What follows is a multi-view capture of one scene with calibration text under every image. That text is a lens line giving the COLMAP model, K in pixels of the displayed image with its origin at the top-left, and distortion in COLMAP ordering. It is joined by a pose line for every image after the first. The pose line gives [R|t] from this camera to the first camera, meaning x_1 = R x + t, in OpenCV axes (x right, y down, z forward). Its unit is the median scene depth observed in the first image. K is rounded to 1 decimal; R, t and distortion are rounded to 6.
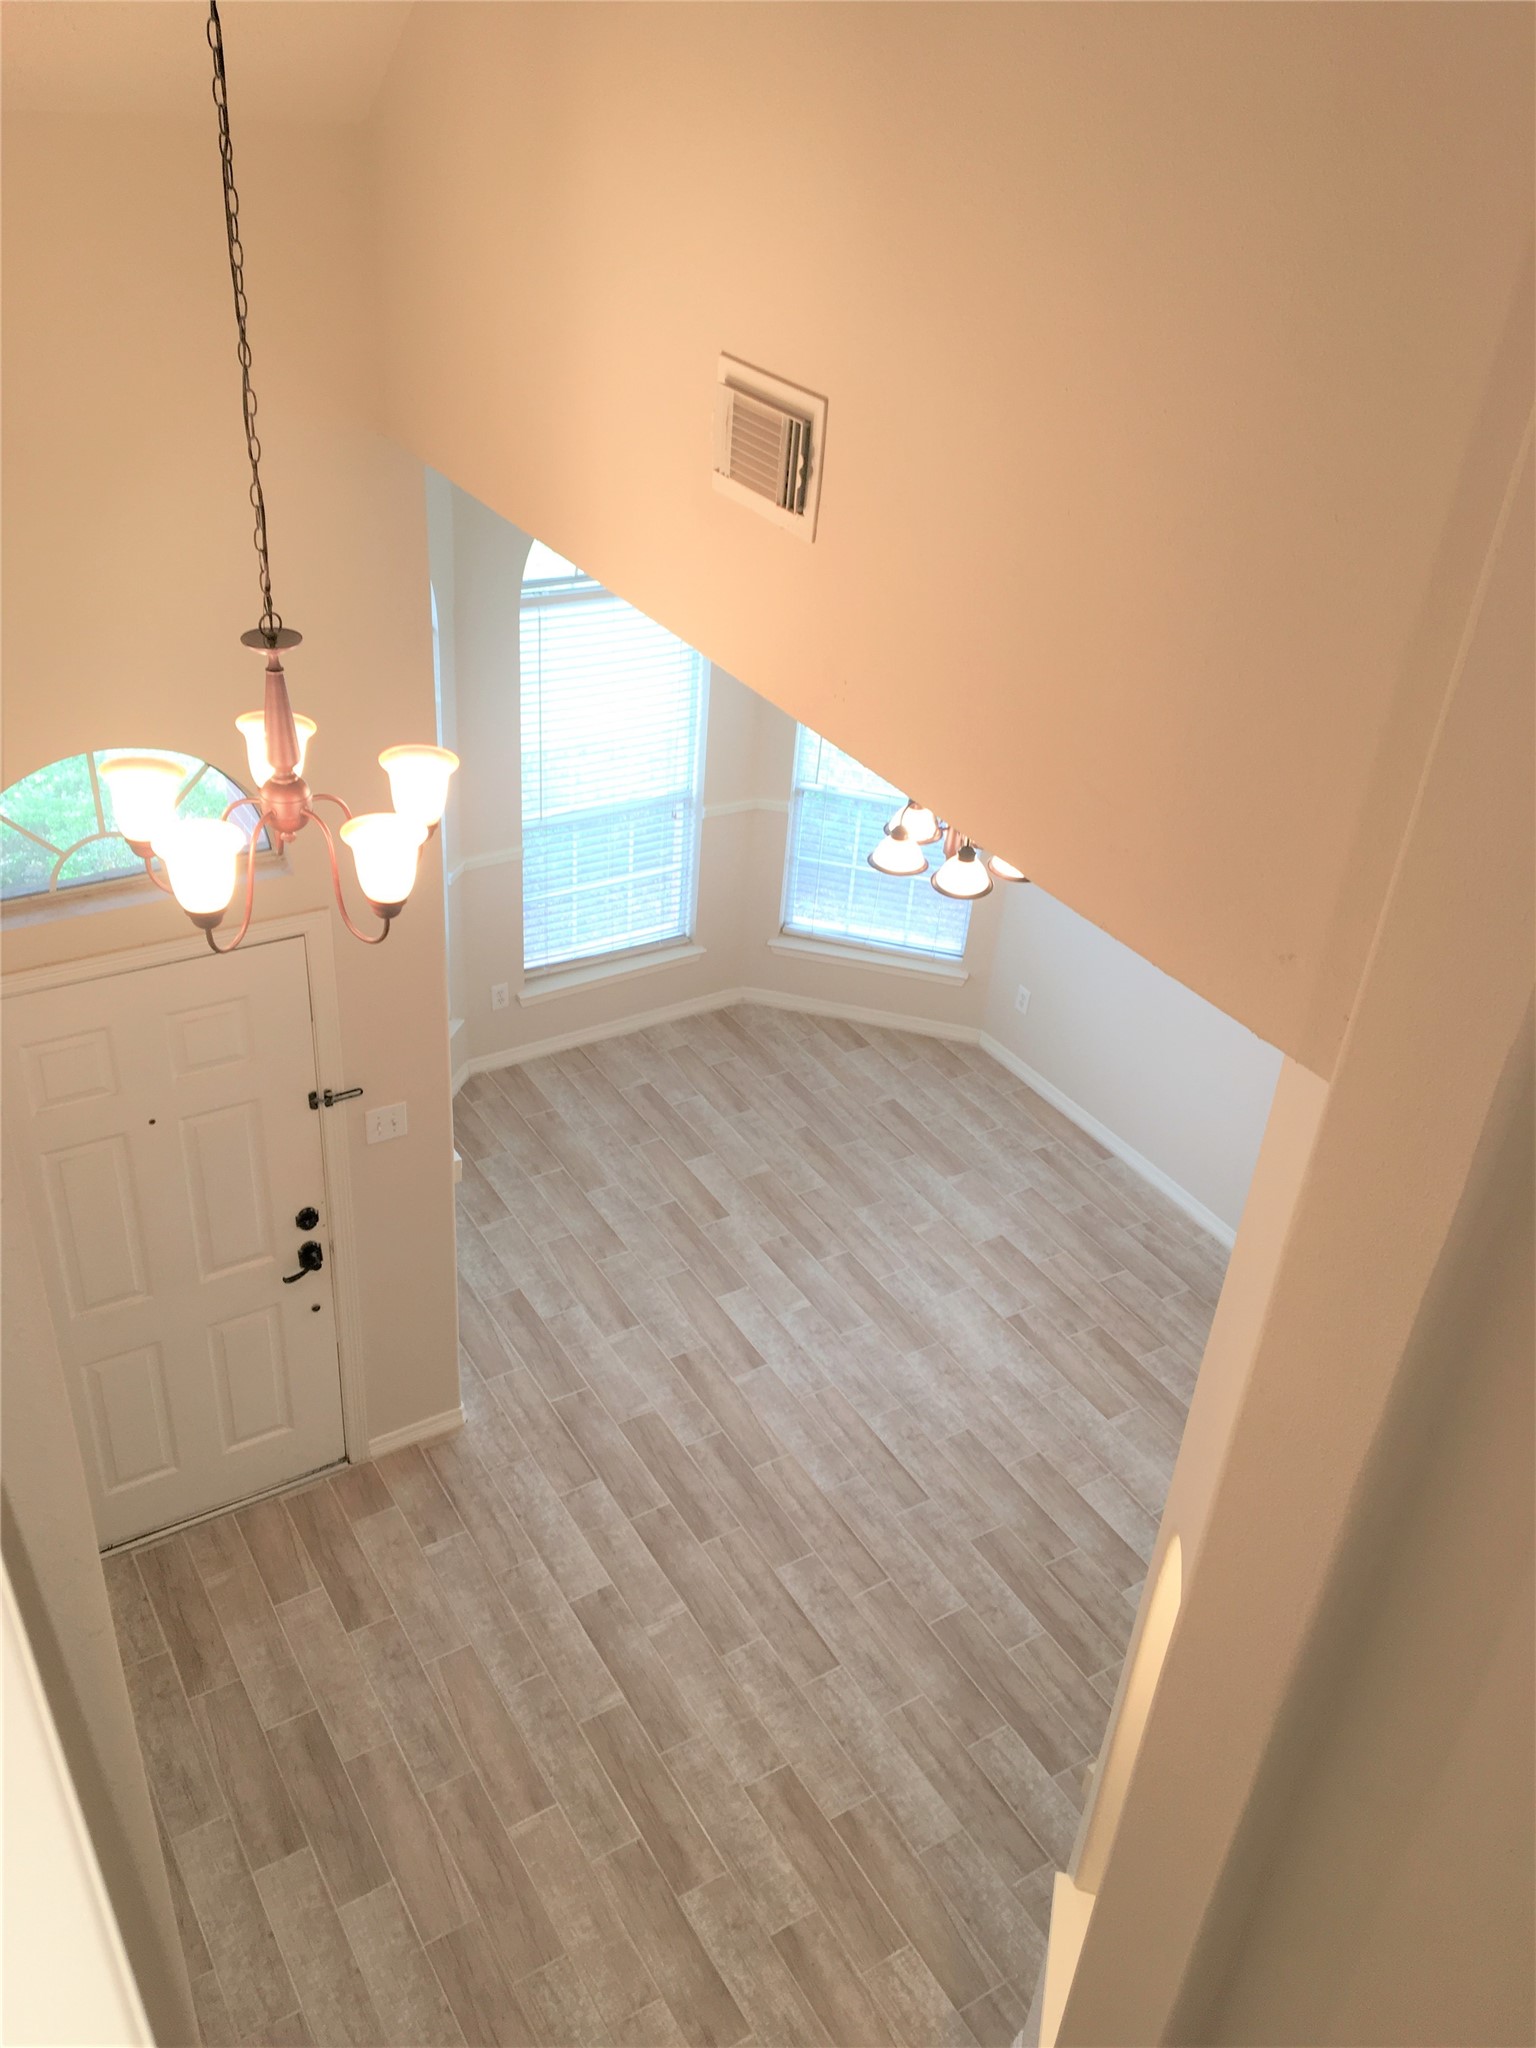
lens RADIAL K [[1709.3, 0, 773.6], [0, 1709.3, 988.1], [0, 0, 1]] dist [0.068271, -0.098444]
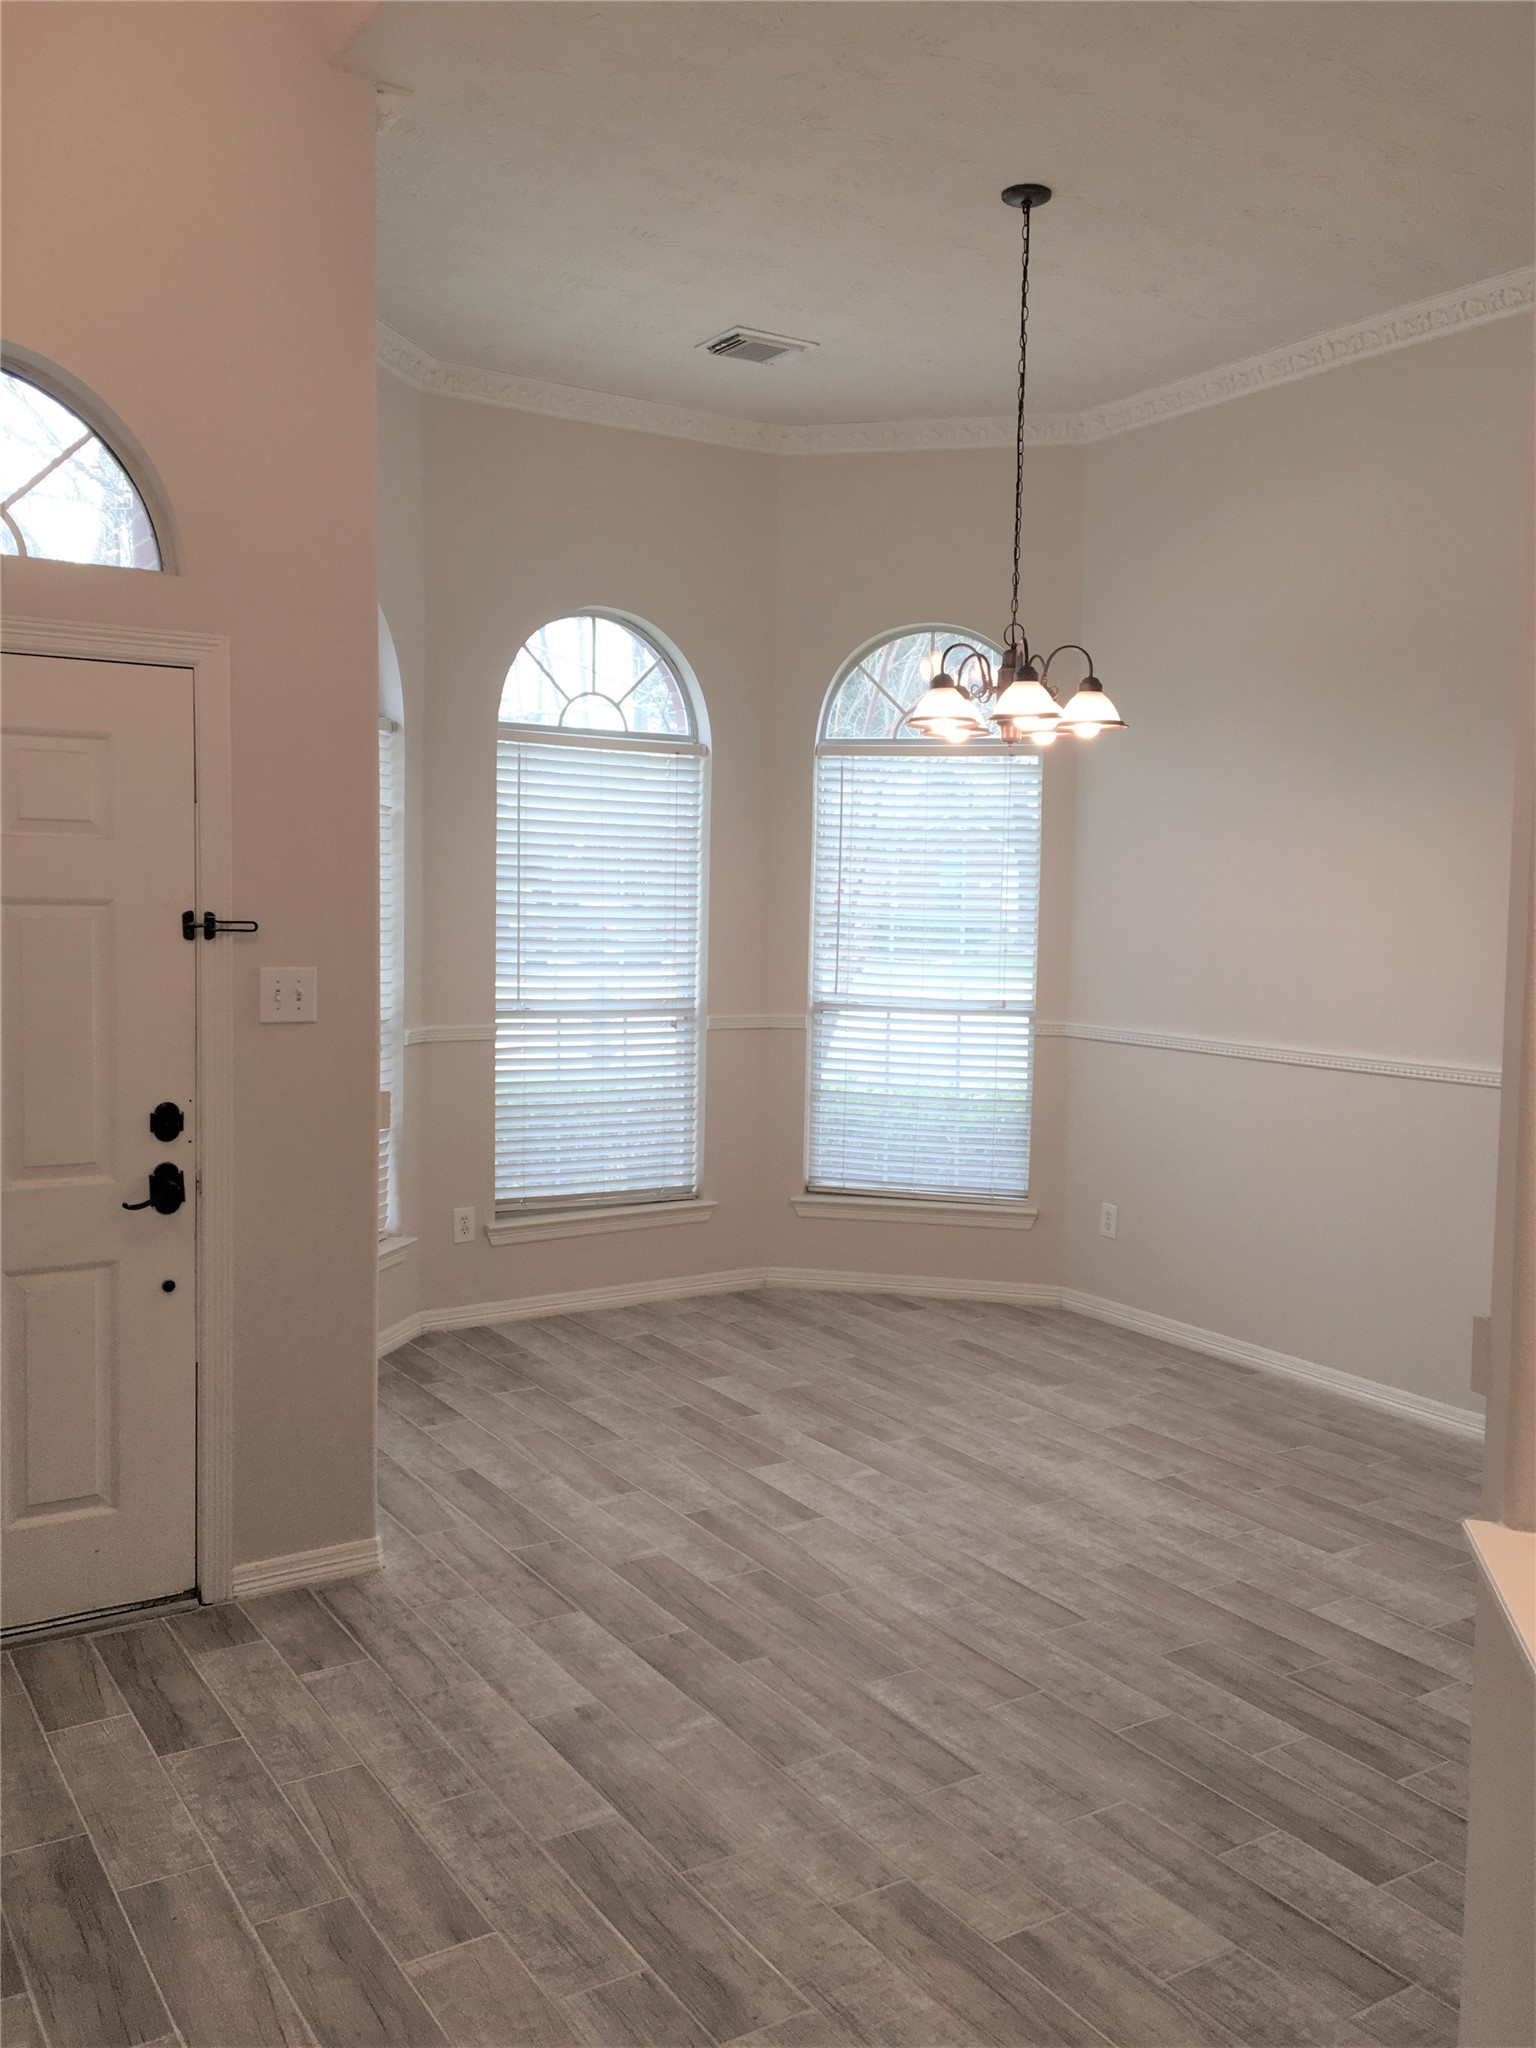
lens RADIAL K [[1709.3, 0, 771.6], [0, 1709.3, 1013.3], [0, 0, 1]] dist [0.068271, -0.098444]
pose [[0.998498, -0.053972, 0.009370, -0.024346], [0.052109, 0.883073, -0.466333, 0.428630], [0.016895, 0.466121, 0.884559, 0.341878]]
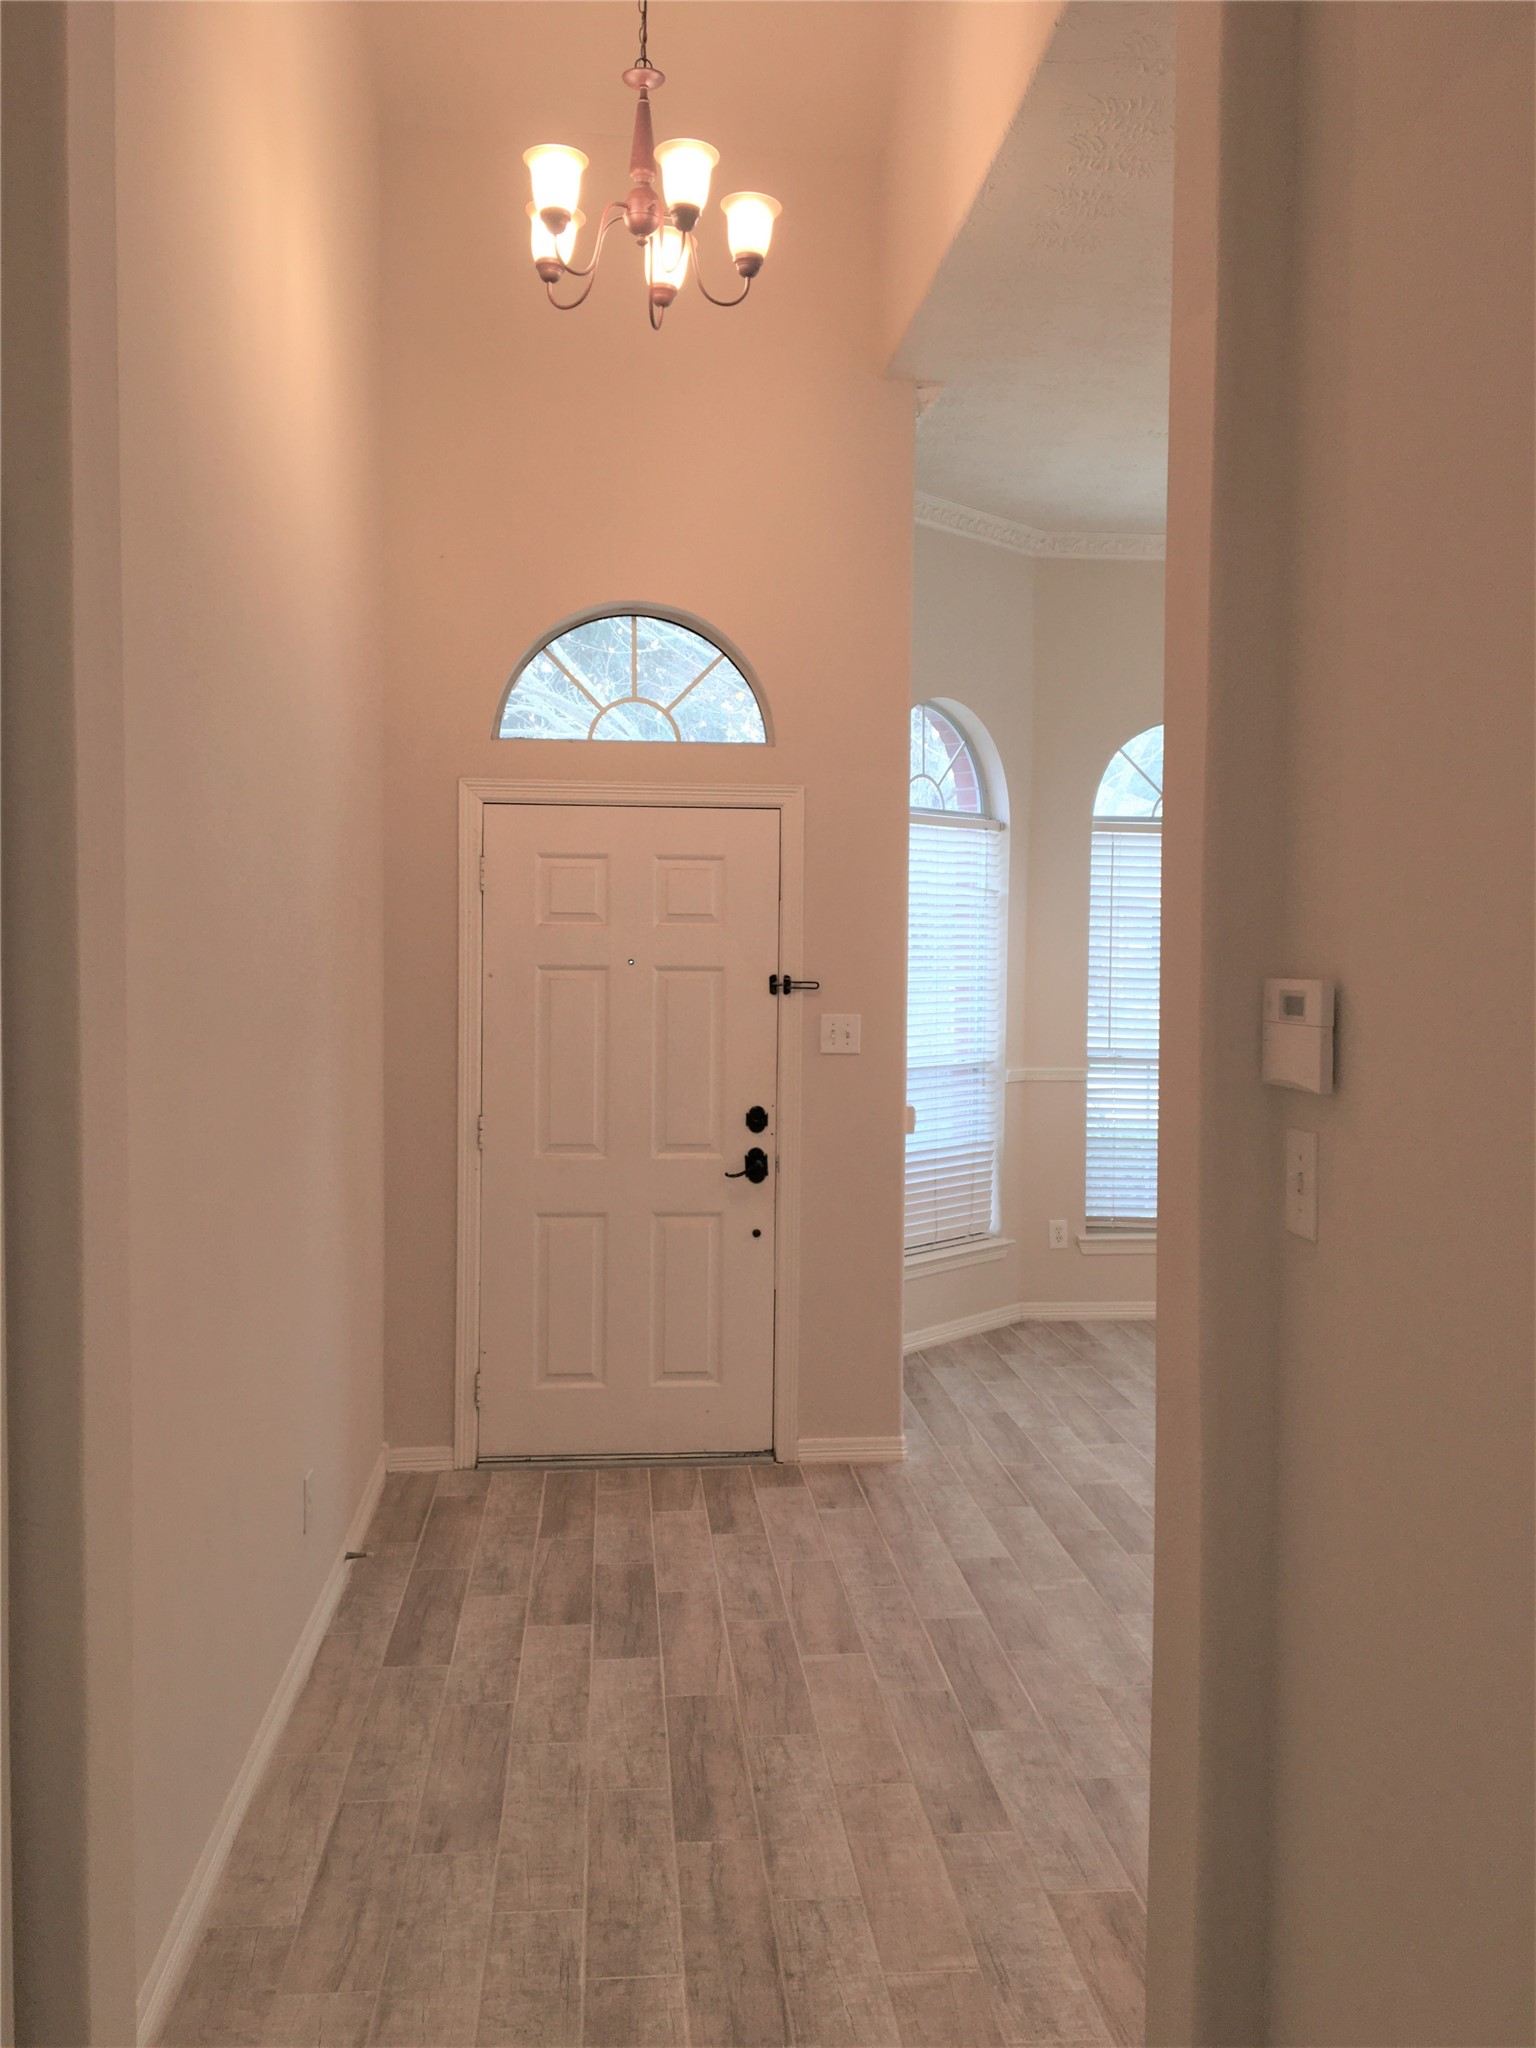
lens RADIAL K [[1709.3, 0, 765.0], [0, 1709.3, 1008.4], [0, 0, 1]] dist [0.068271, -0.098444]
pose [[0.890533, -0.046005, -0.452587, 0.196638], [-0.192507, 0.863298, -0.466538, 0.540782], [0.412181, 0.502593, 0.759939, 0.180794]]
